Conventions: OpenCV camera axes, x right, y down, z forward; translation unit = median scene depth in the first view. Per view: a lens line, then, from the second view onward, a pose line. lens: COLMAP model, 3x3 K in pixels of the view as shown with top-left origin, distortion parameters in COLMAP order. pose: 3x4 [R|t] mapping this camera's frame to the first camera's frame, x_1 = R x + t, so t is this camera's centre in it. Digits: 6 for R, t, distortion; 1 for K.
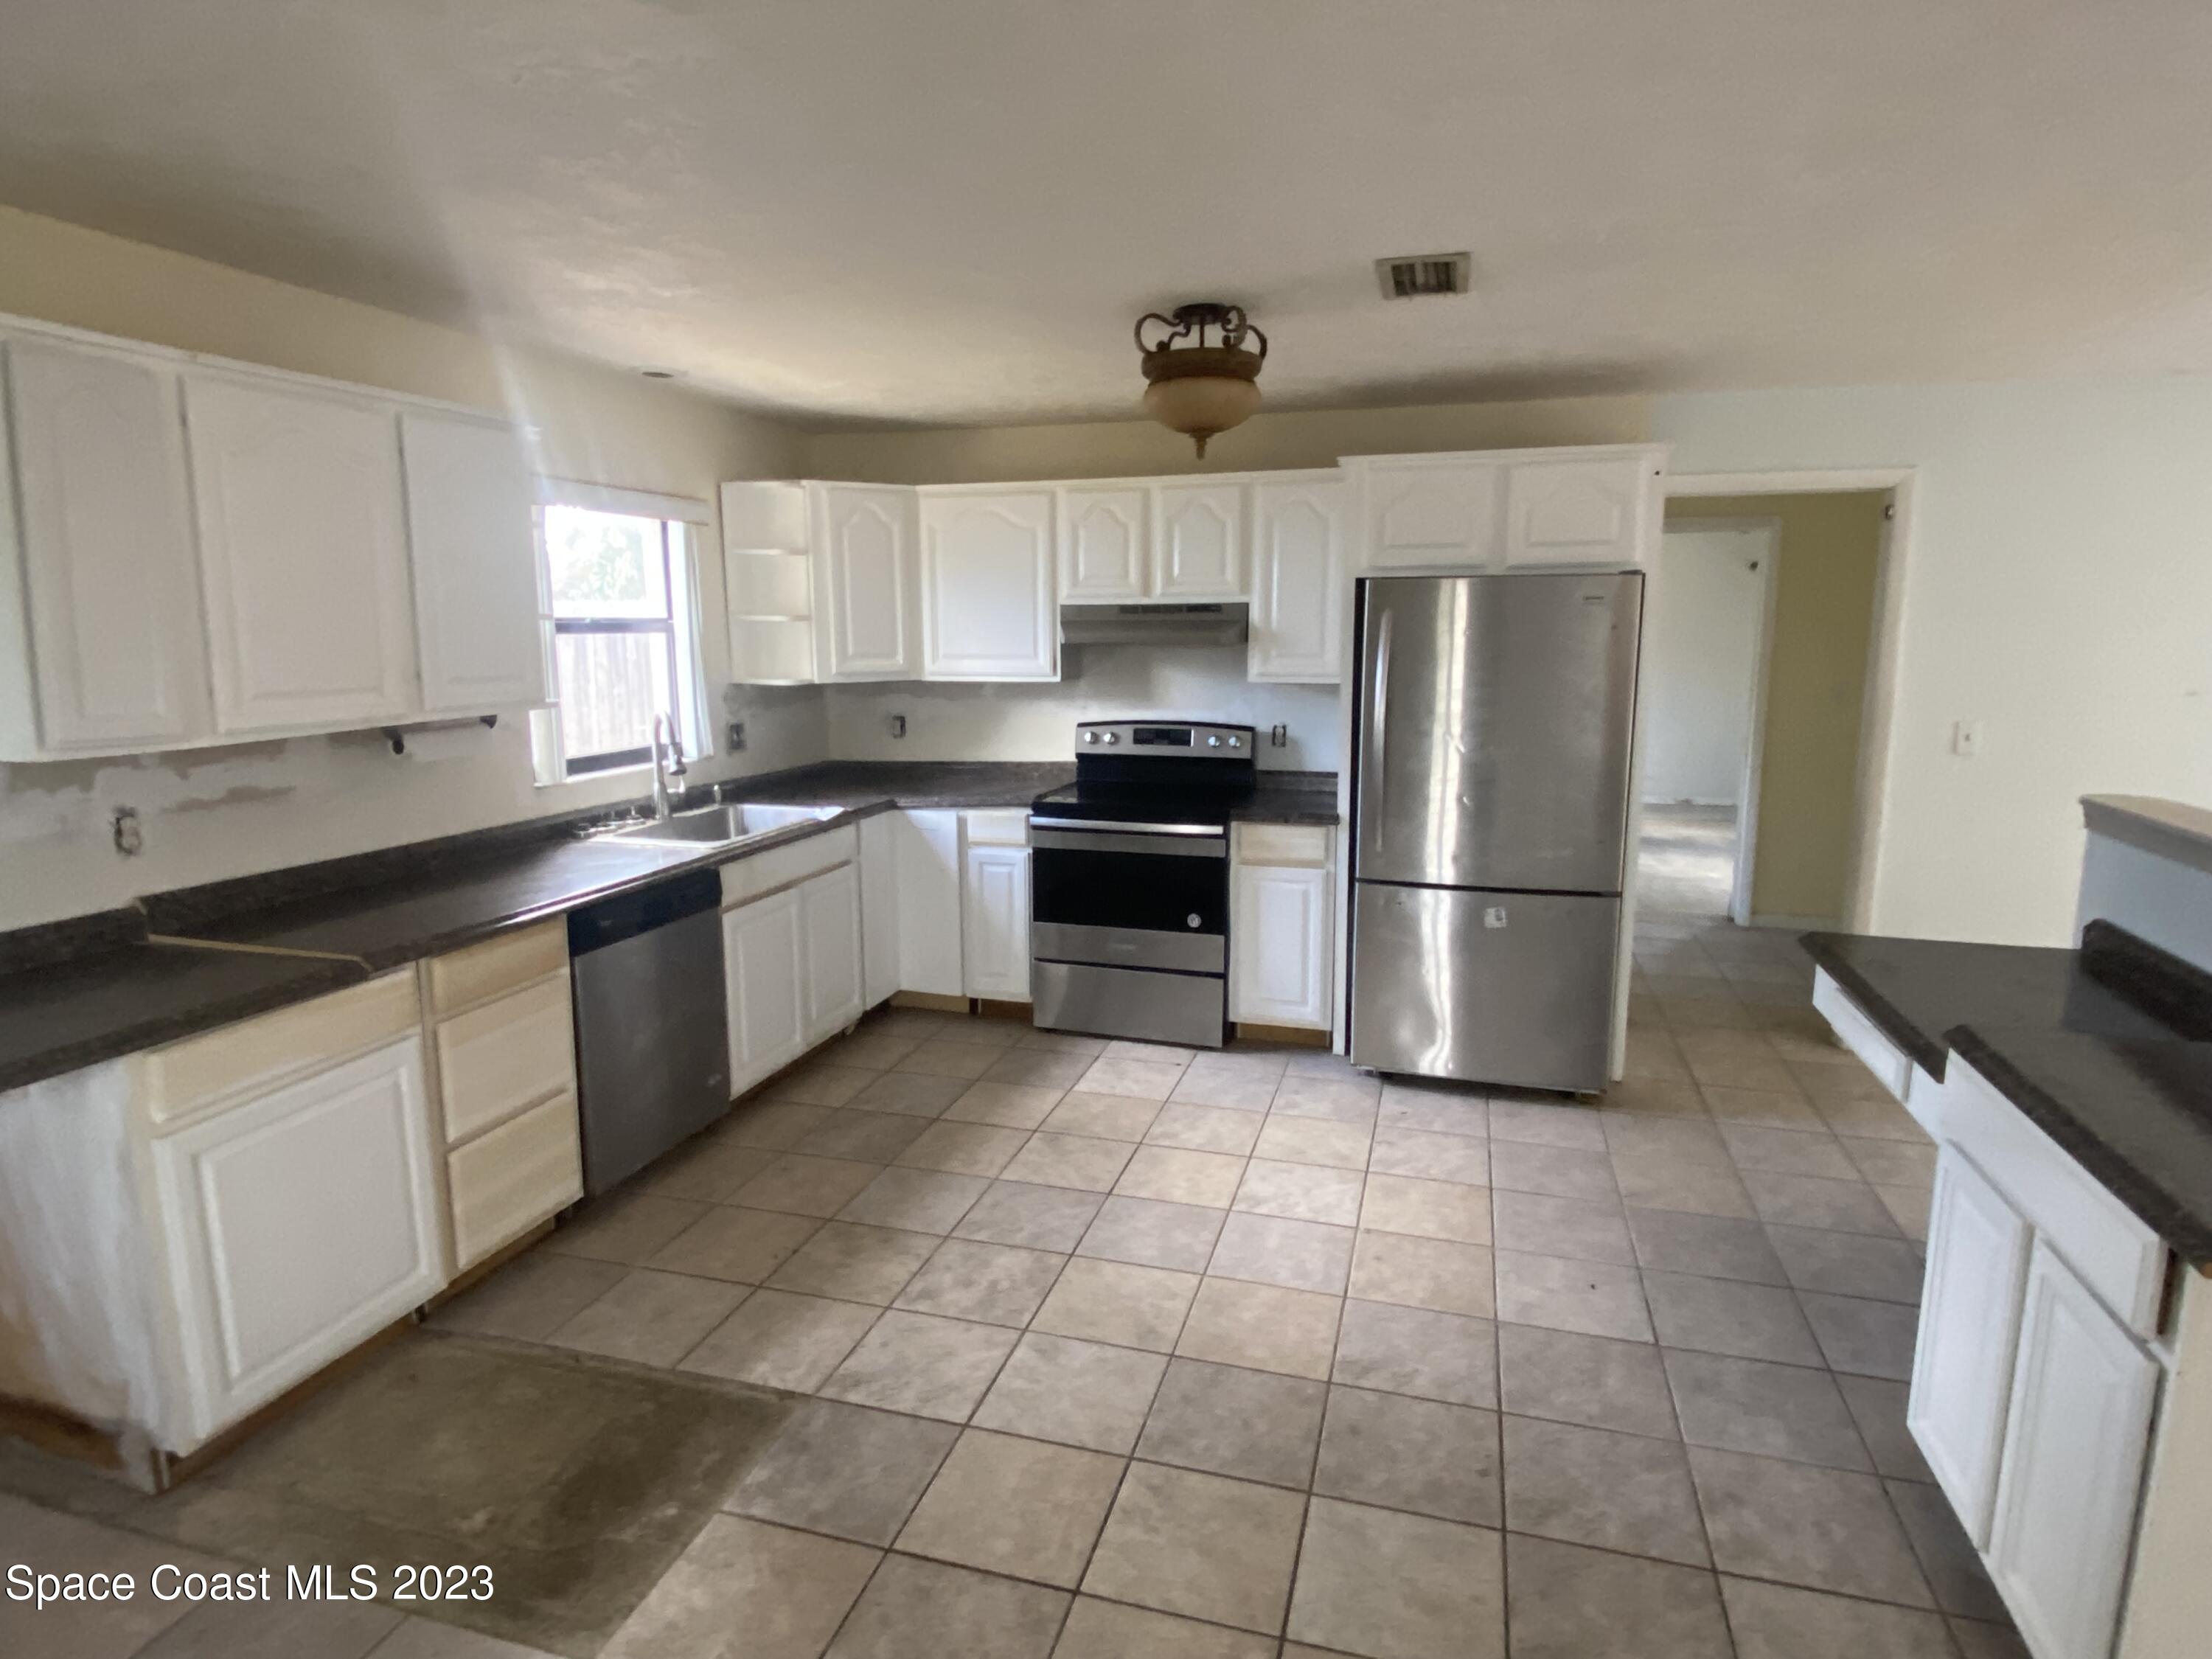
lens RADIAL K [[1219.1, 0, 1094.8], [0, 1219.1, 826.5], [0, 0, 1]] dist [0.008315, -0.013091]
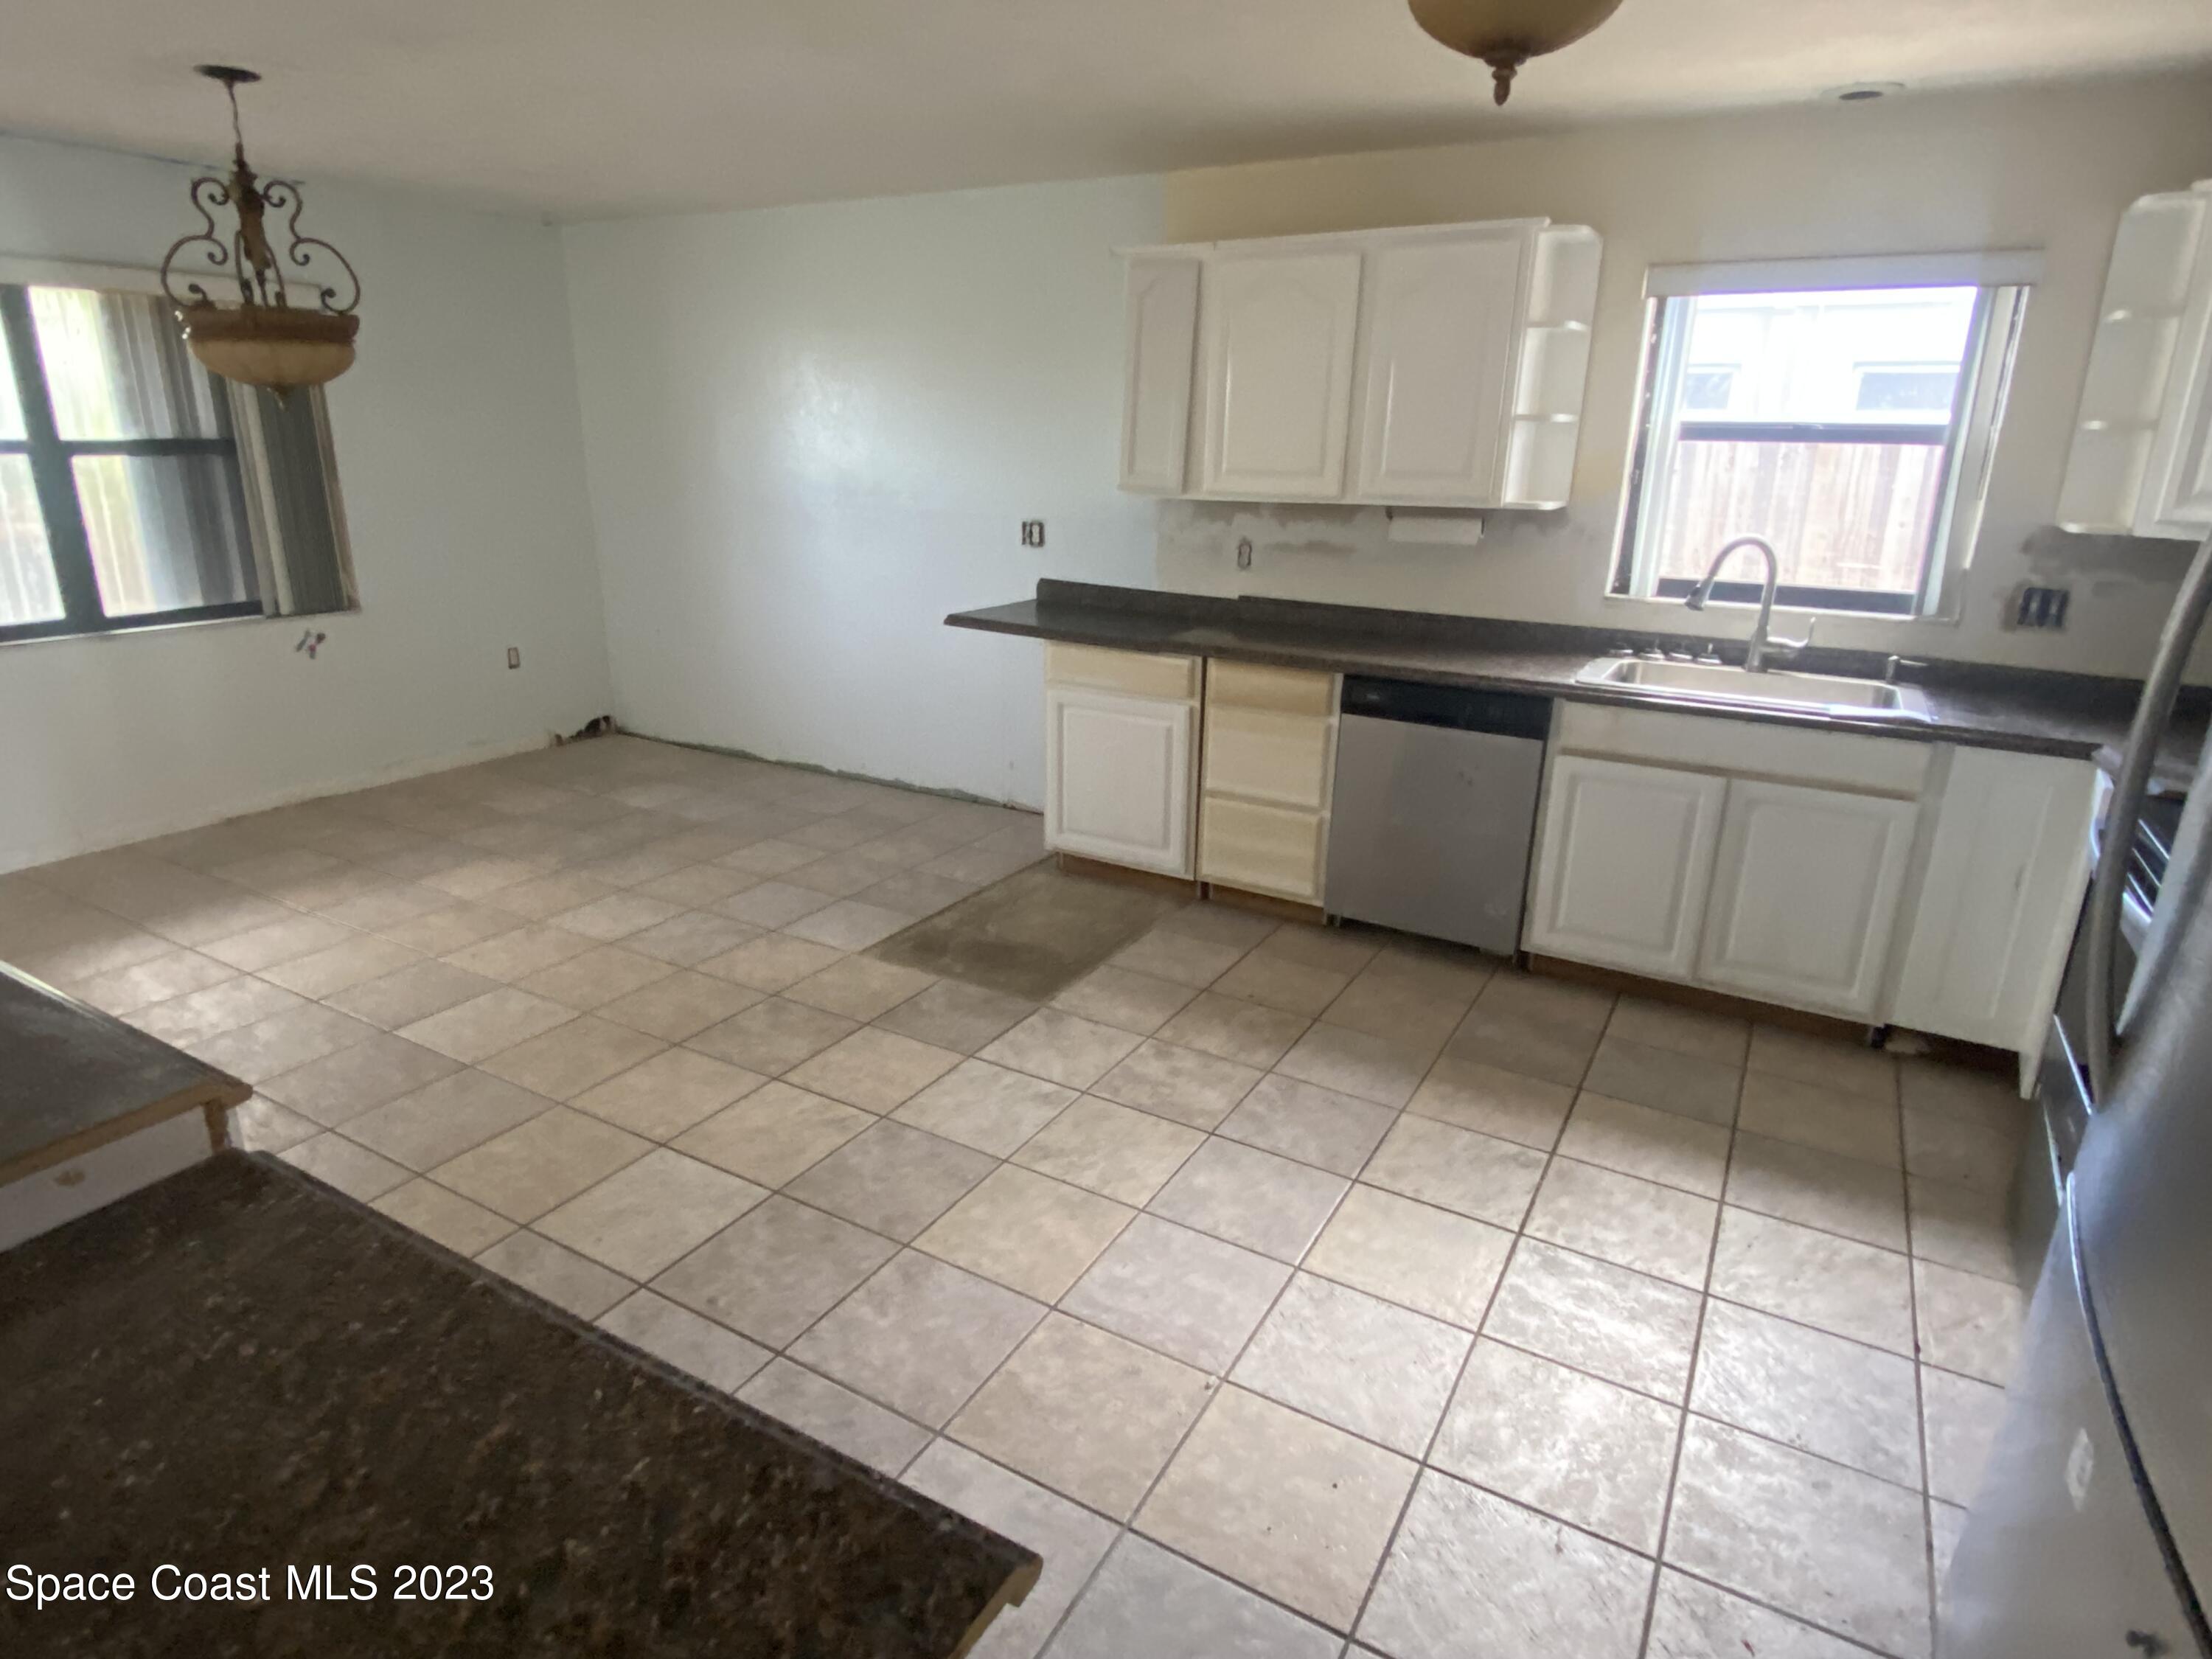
lens RADIAL K [[1219.1, 0, 1106.8], [0, 1219.1, 815.3], [0, 0, 1]] dist [0.008315, -0.013091]
pose [[-0.246489, 0.278324, -0.928320, 0.802486], [-0.177983, 0.928583, 0.325661, -0.154176], [0.952662, 0.245497, -0.179349, 1.068621]]
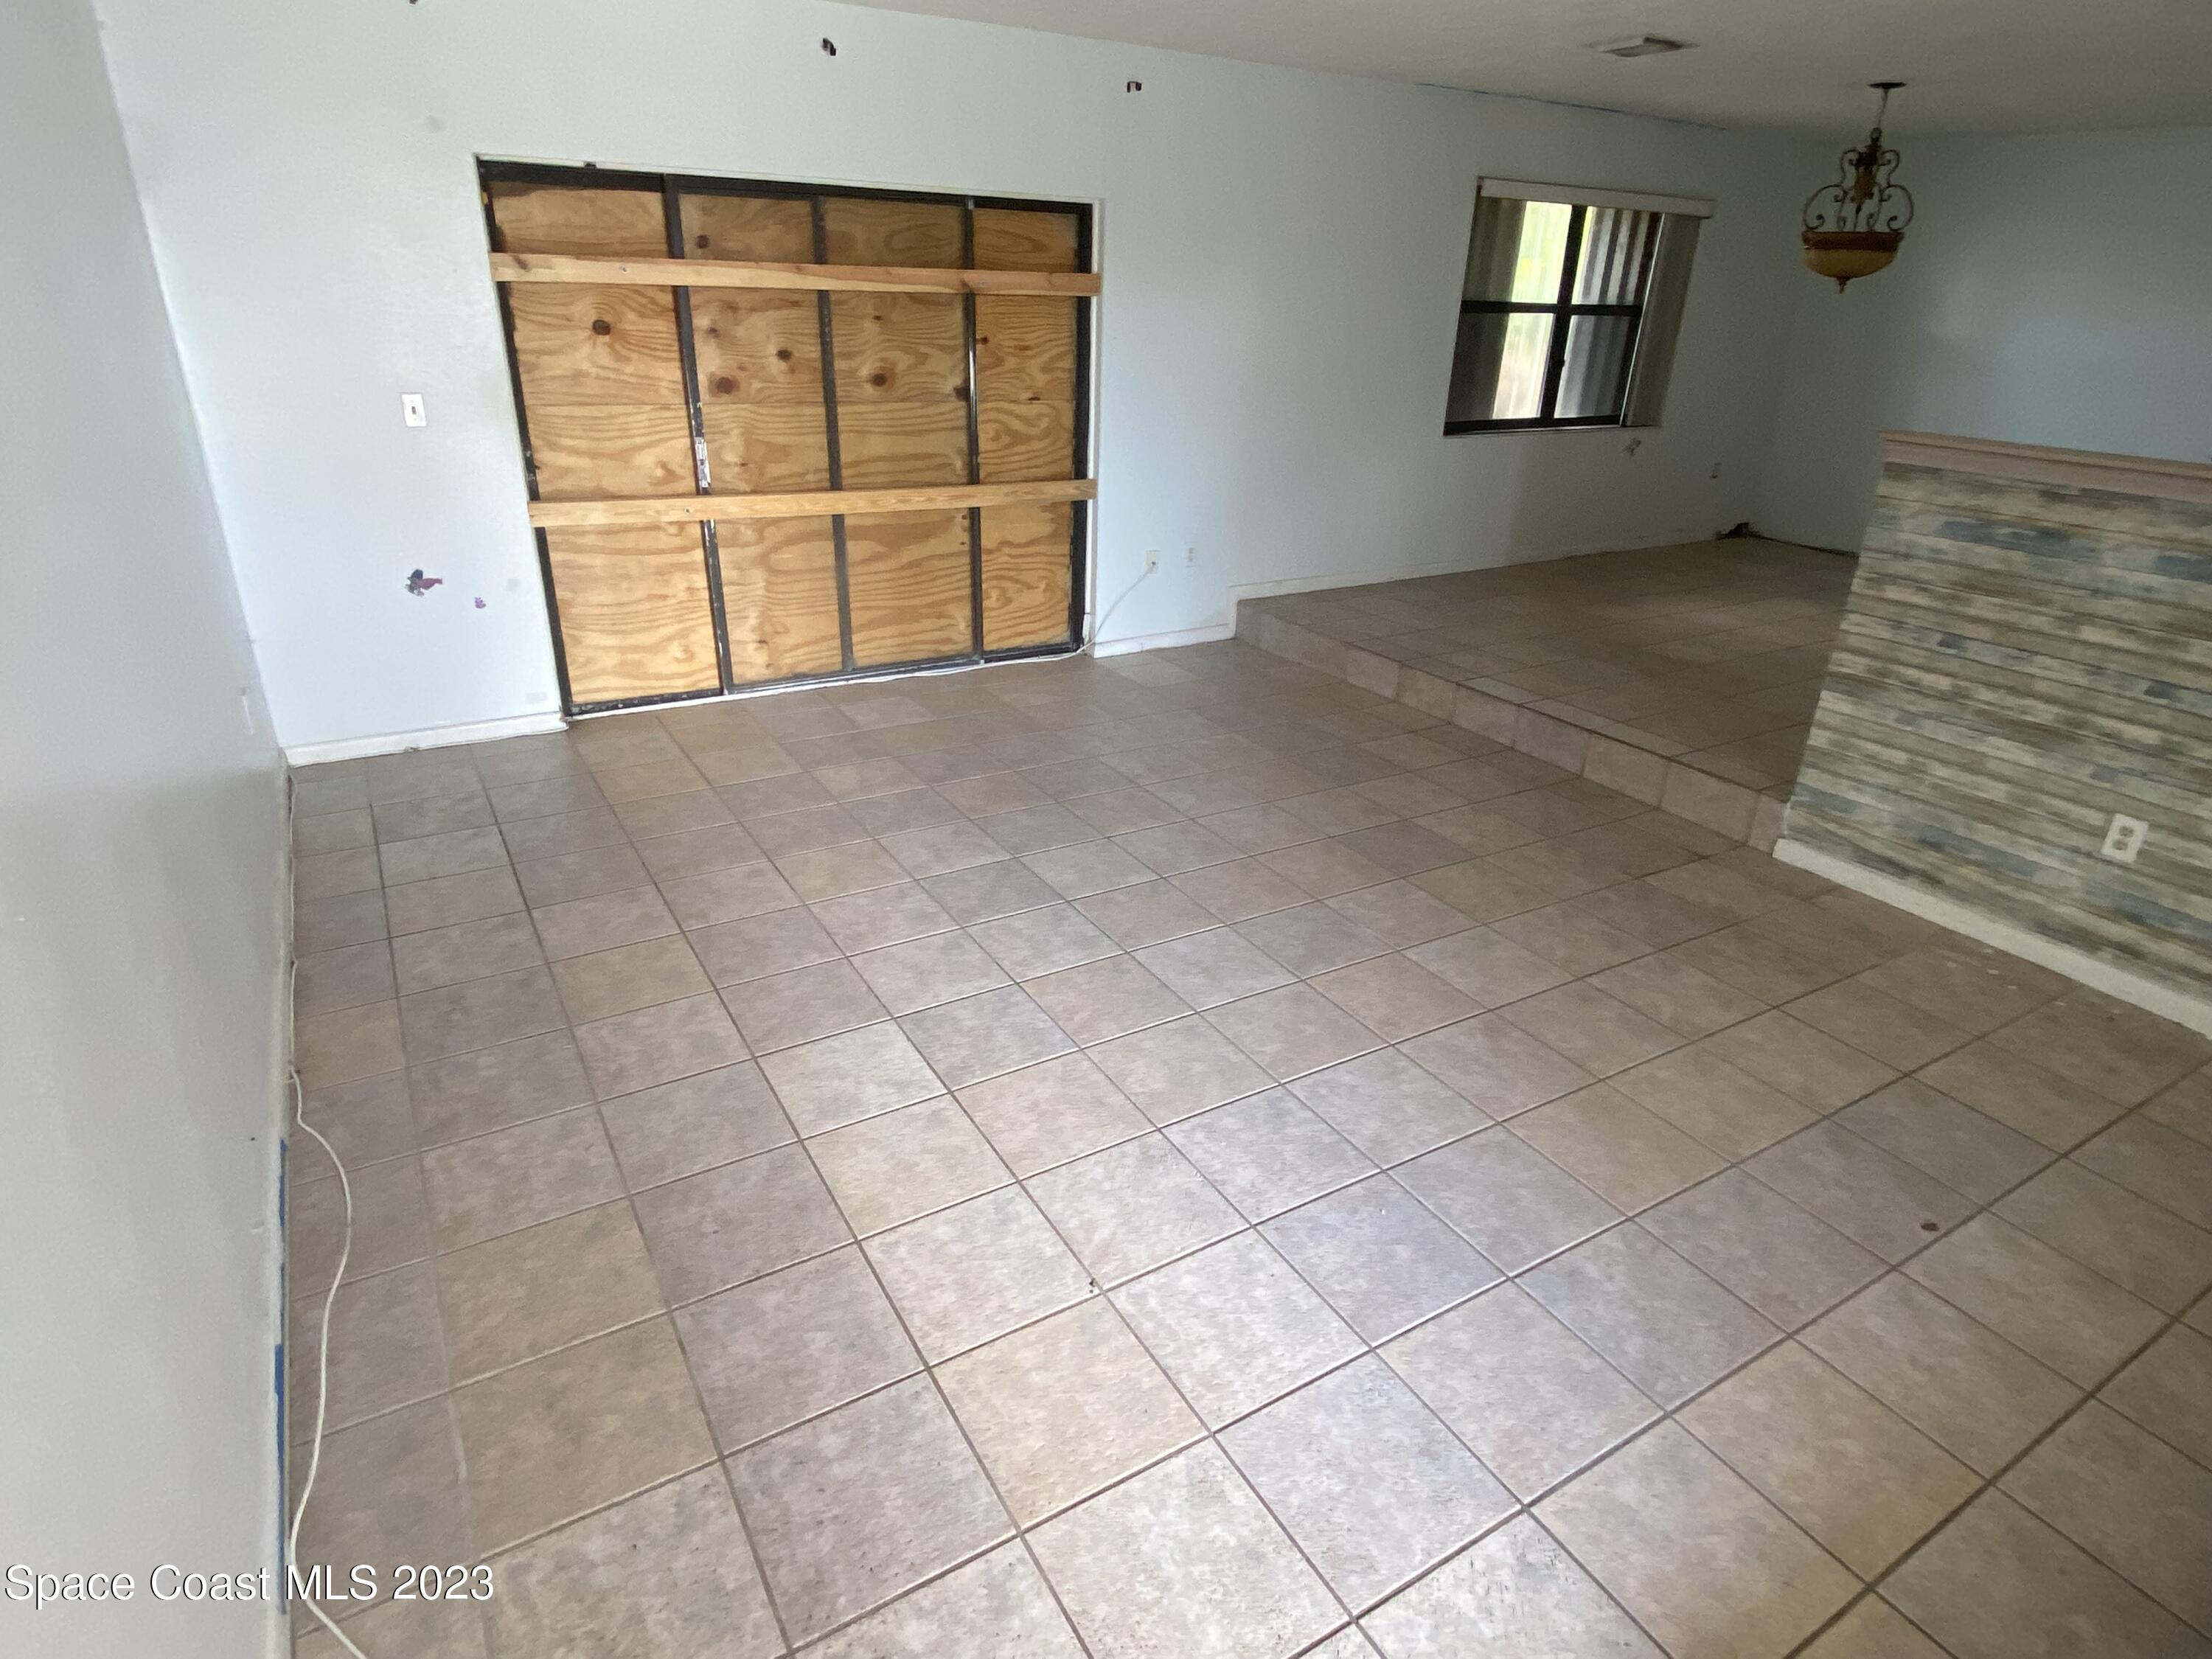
lens RADIAL K [[1219.1, 0, 1129.6], [0, 1219.1, 840.6], [0, 0, 1]] dist [0.008315, -0.013091]
pose [[-0.690282, 0.282722, -0.666018, 2.118359], [-0.148480, 0.845556, 0.512825, -0.084865], [0.708142, 0.452883, -0.541693, 0.667592]]
